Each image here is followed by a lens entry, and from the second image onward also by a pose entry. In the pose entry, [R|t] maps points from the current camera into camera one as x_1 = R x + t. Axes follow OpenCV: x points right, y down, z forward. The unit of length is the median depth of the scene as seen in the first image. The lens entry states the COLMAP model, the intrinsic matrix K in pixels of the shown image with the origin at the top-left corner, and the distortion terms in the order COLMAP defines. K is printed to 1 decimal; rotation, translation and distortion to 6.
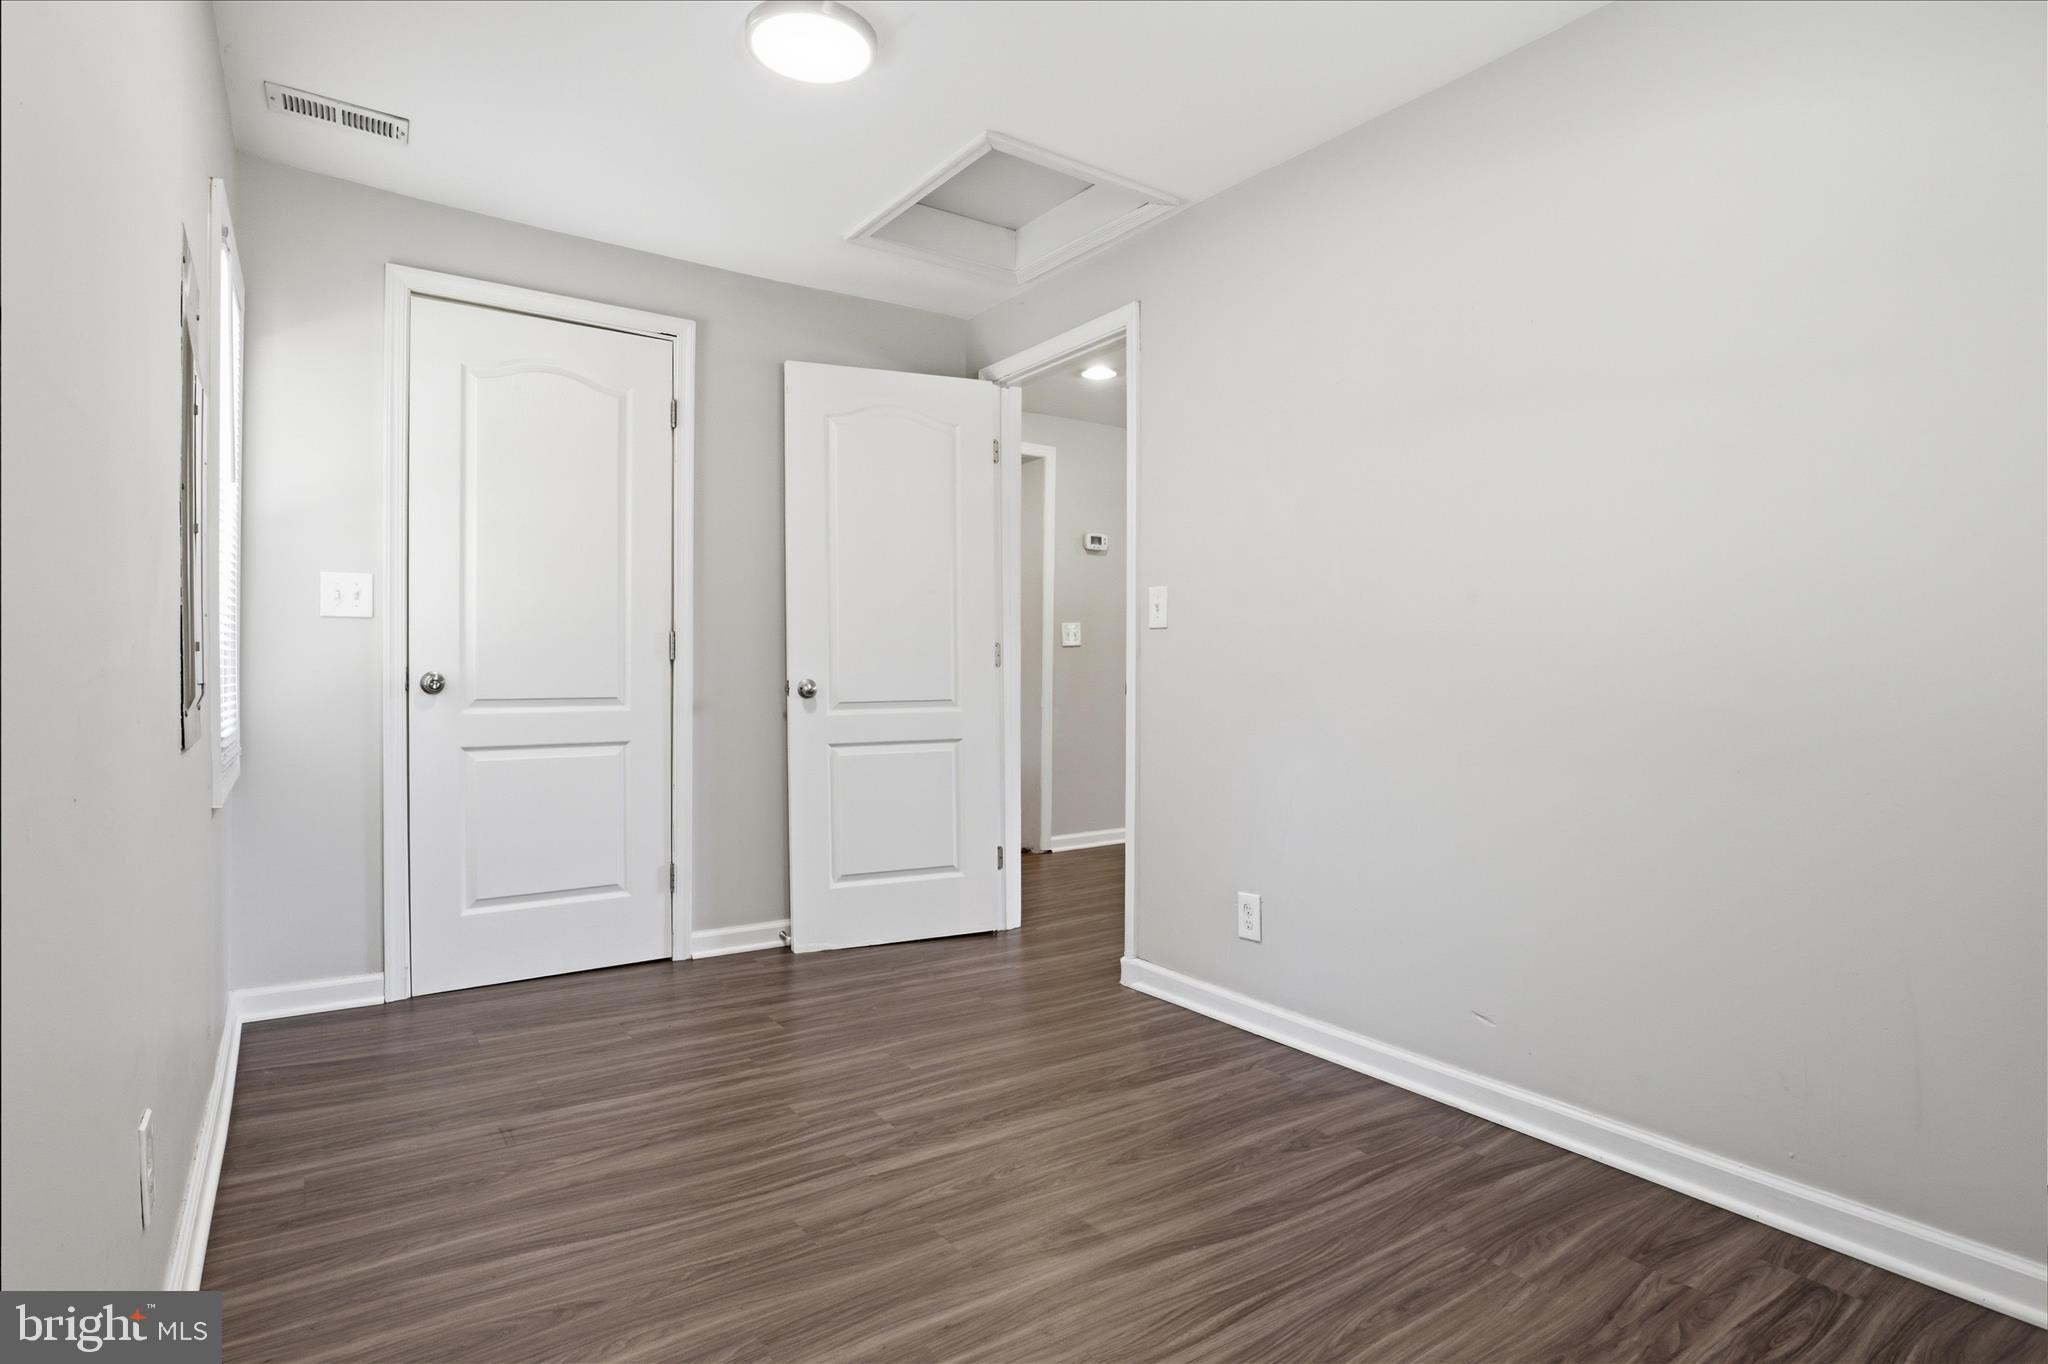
lens RADIAL K [[1034.5, 0, 1028.2], [0, 1034.5, 674.5], [0, 0, 1]] dist [-0.059679, 0.025822]
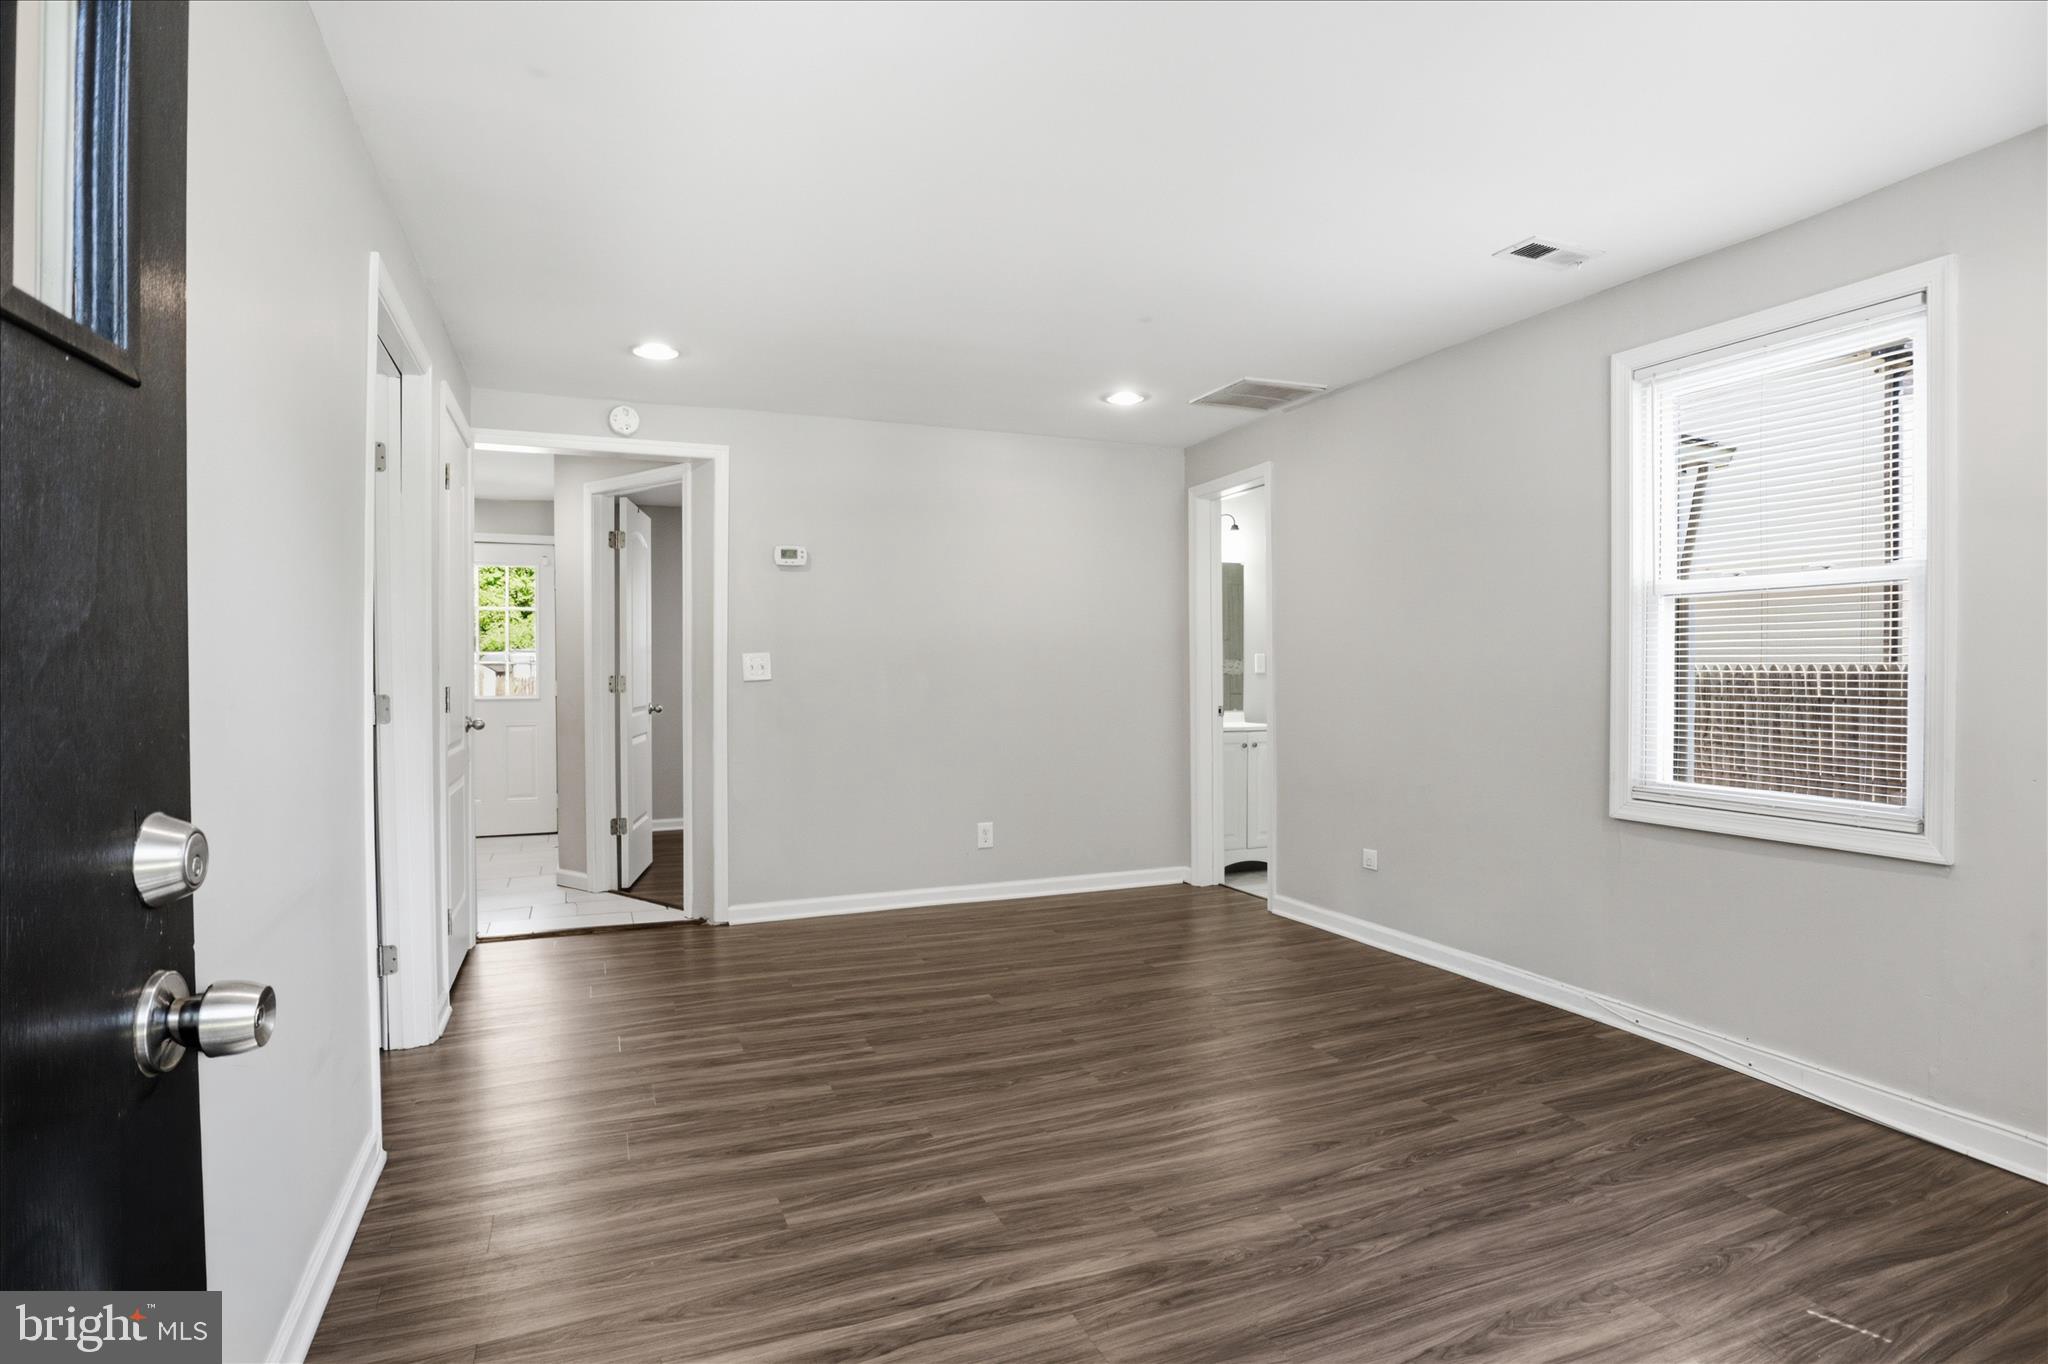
lens RADIAL K [[1034.5, 0, 1028.2], [0, 1034.5, 674.5], [0, 0, 1]] dist [-0.059679, 0.025822]
pose [[0.979346, -0.011364, -0.201874, 0.434193], [0.009747, 0.999912, -0.009001, -0.023175], [0.201958, 0.006847, 0.979370, 0.224837]]
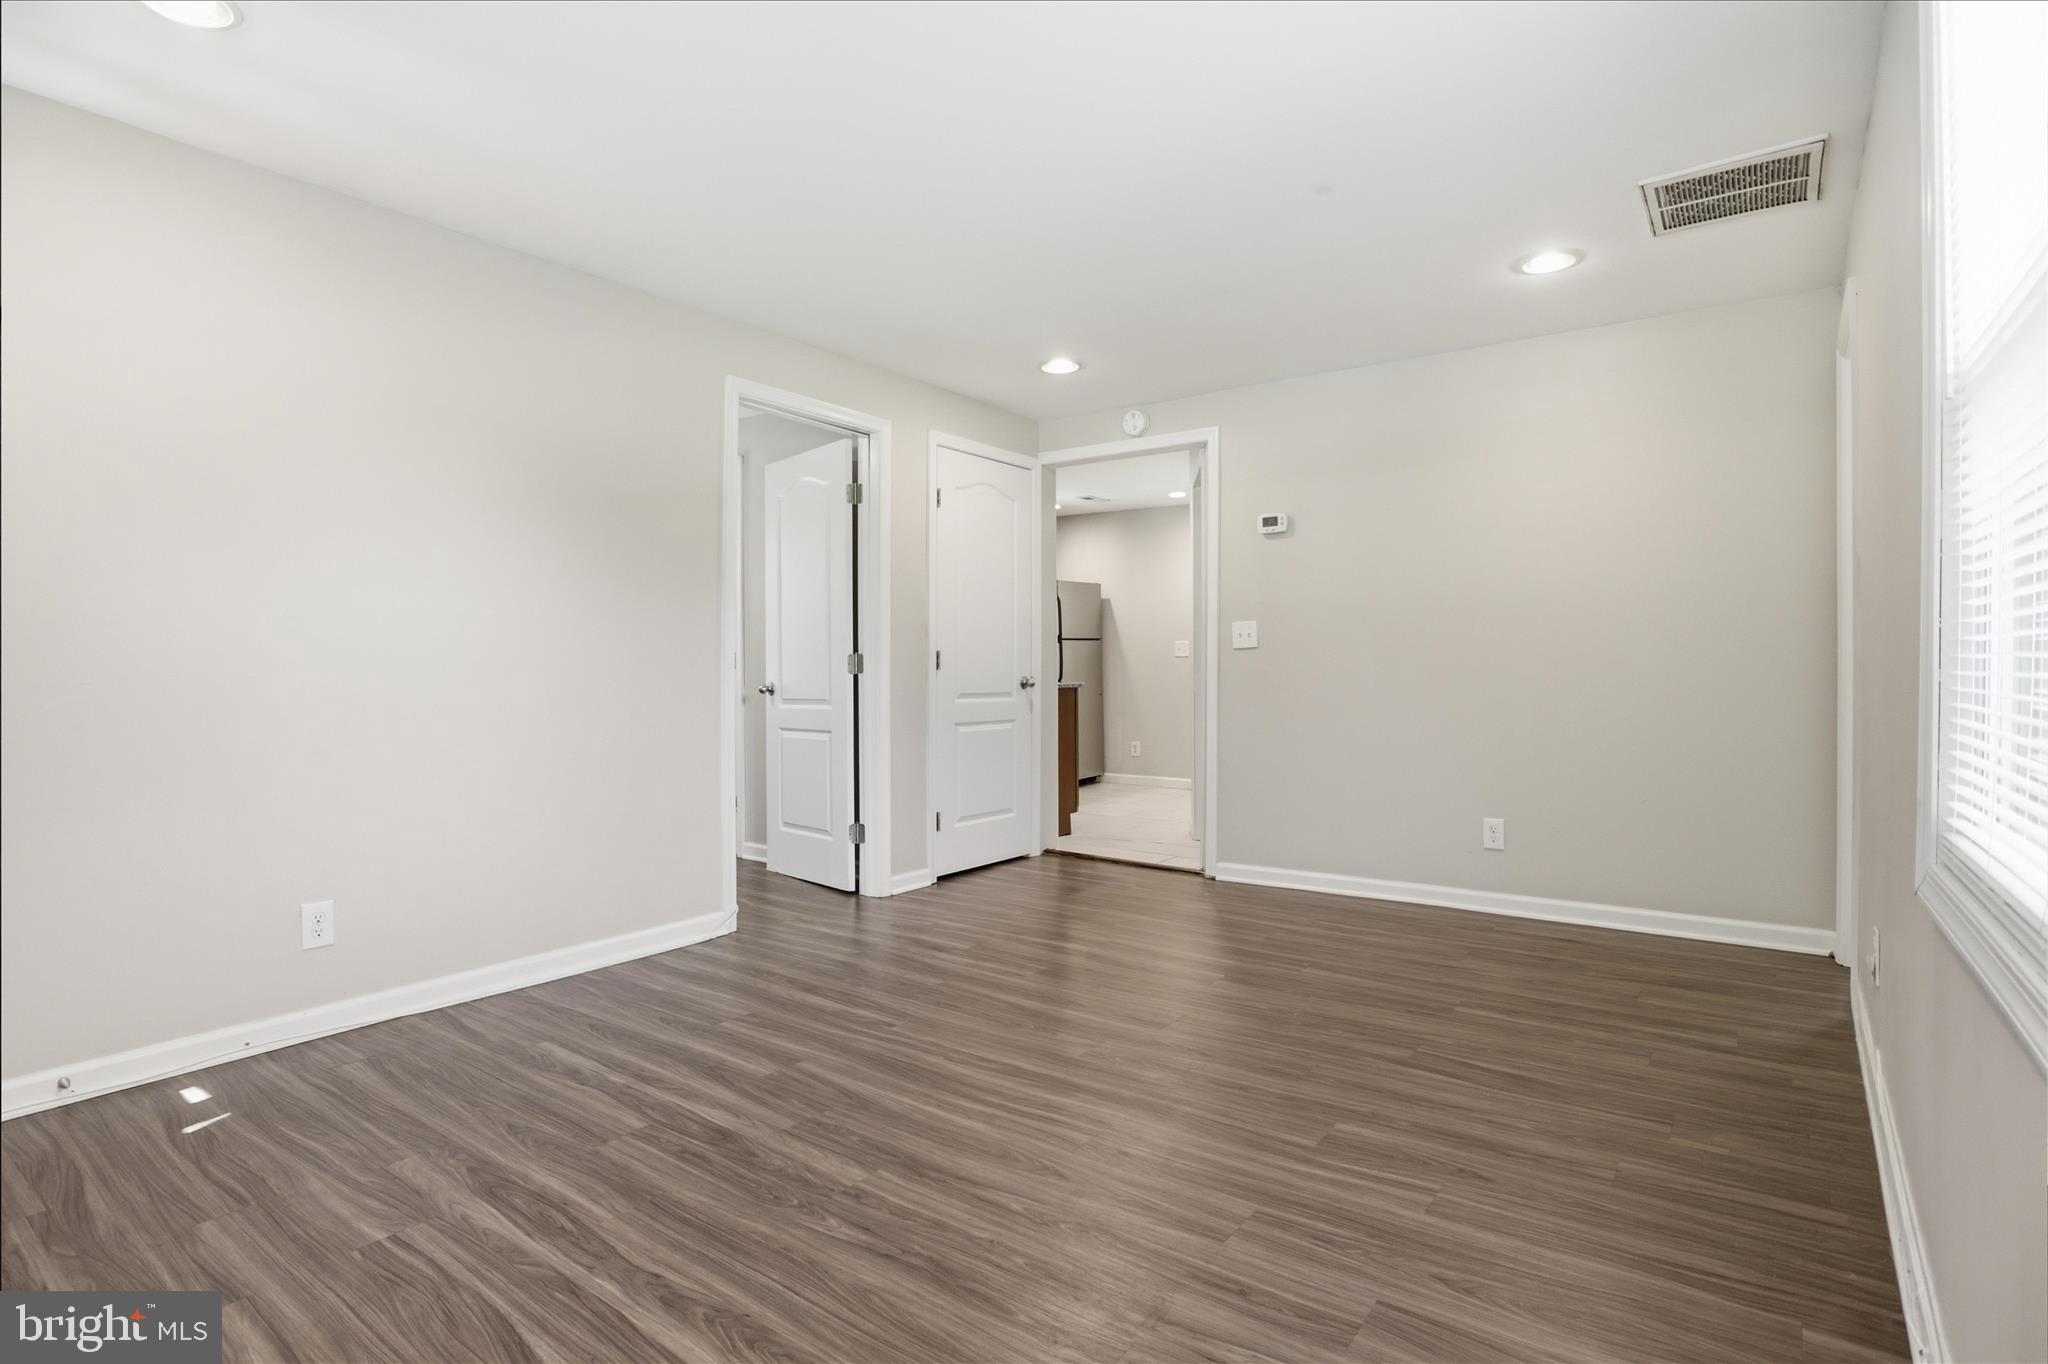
lens RADIAL K [[1034.5, 0, 1028.2], [0, 1034.5, 674.5], [0, 0, 1]] dist [-0.059679, 0.025822]
pose [[0.330035, -0.003507, -0.943962, 0.810760], [-0.004615, 0.999975, -0.005328, -0.000142], [0.943957, 0.006115, 0.330011, 0.550211]]
